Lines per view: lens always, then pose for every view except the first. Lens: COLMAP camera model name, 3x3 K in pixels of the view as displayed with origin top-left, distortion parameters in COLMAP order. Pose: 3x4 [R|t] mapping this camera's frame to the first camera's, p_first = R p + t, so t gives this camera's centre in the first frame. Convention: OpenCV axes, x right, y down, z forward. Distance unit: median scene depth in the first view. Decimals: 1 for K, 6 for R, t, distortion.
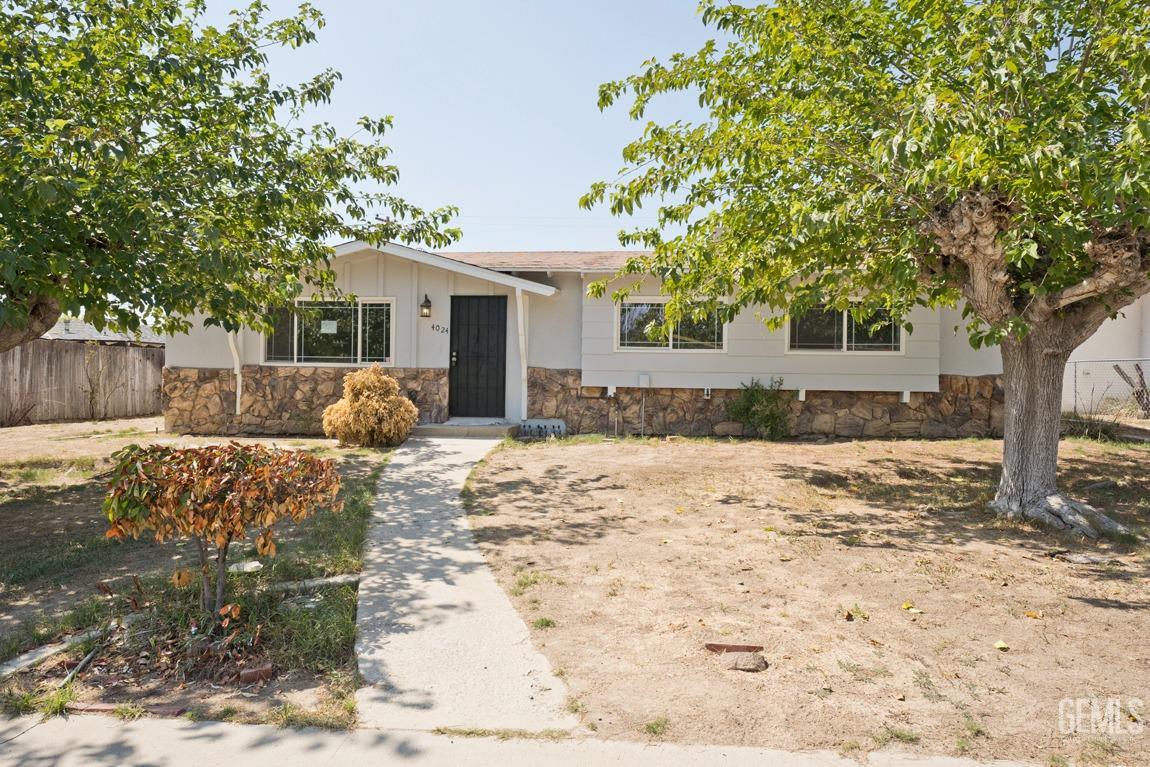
lens RADIAL K [[717.4, 0, 575.3], [0, 717.4, 383.1], [0, 0, 1]] dist [0.014252, -0.002055]
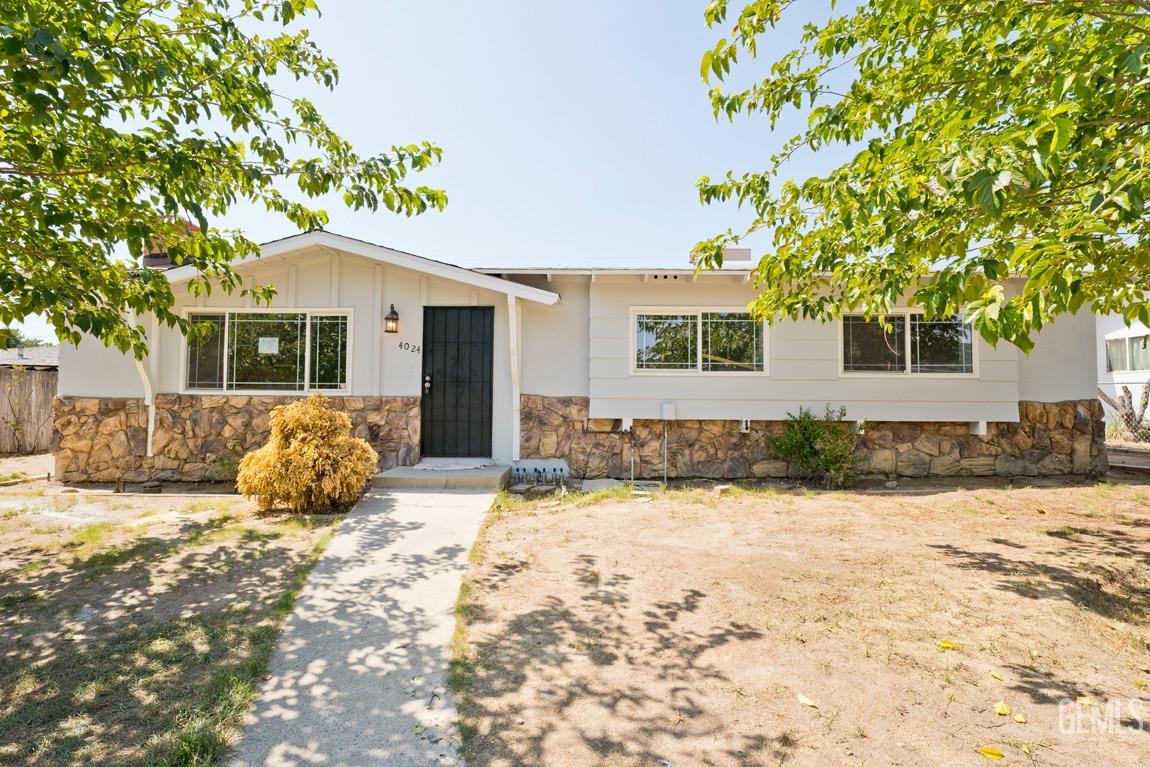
lens RADIAL K [[568.1, 0, 567.2], [0, 568.1, 379.1], [0, 0, 1]] dist [-0.015479, -0.000038]
pose [[0.996546, -0.003575, 0.082968, -0.068611], [0.006987, 0.999140, -0.040864, -0.013645], [-0.082750, 0.041303, 0.995714, 0.371808]]
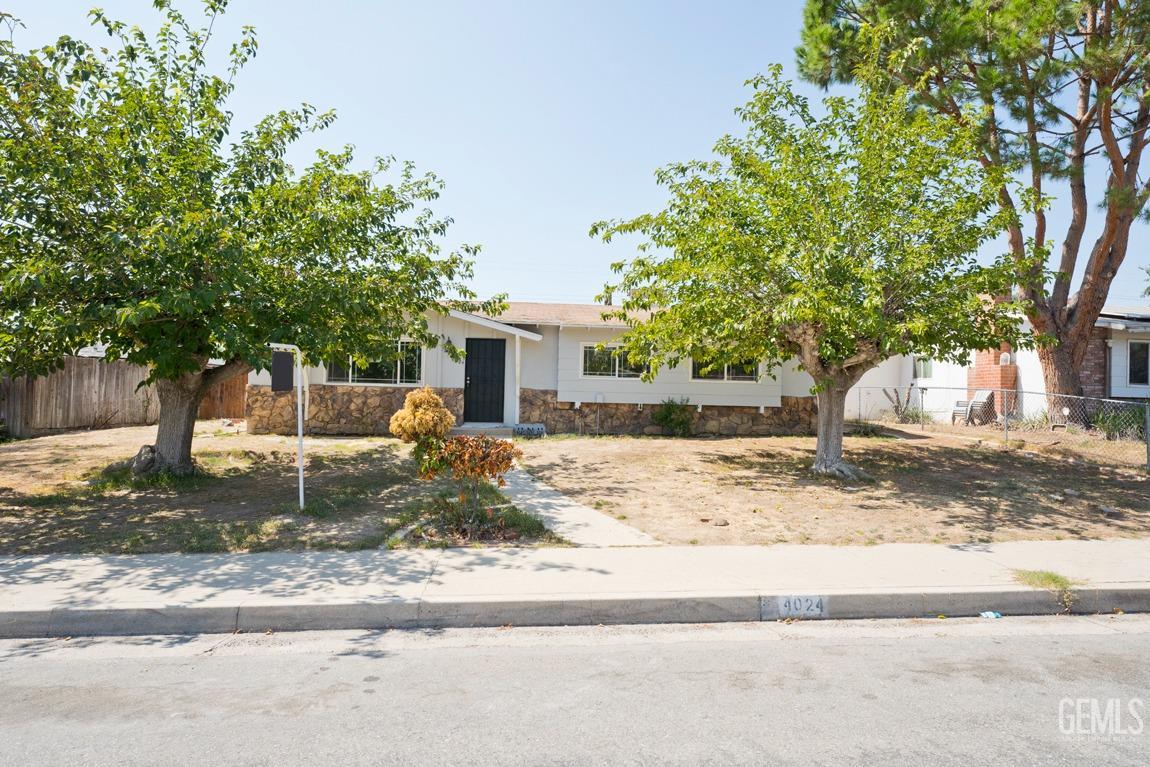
lens RADIAL K [[615.9, 0, 578.4], [0, 615.9, 384.8], [0, 0, 1]] dist [-0.000468, 0.000148]
pose [[0.986426, 0.010912, 0.163843, -0.159009], [-0.008787, 0.999868, -0.013689, -0.013273], [-0.163971, 0.012064, 0.986391, -0.269431]]
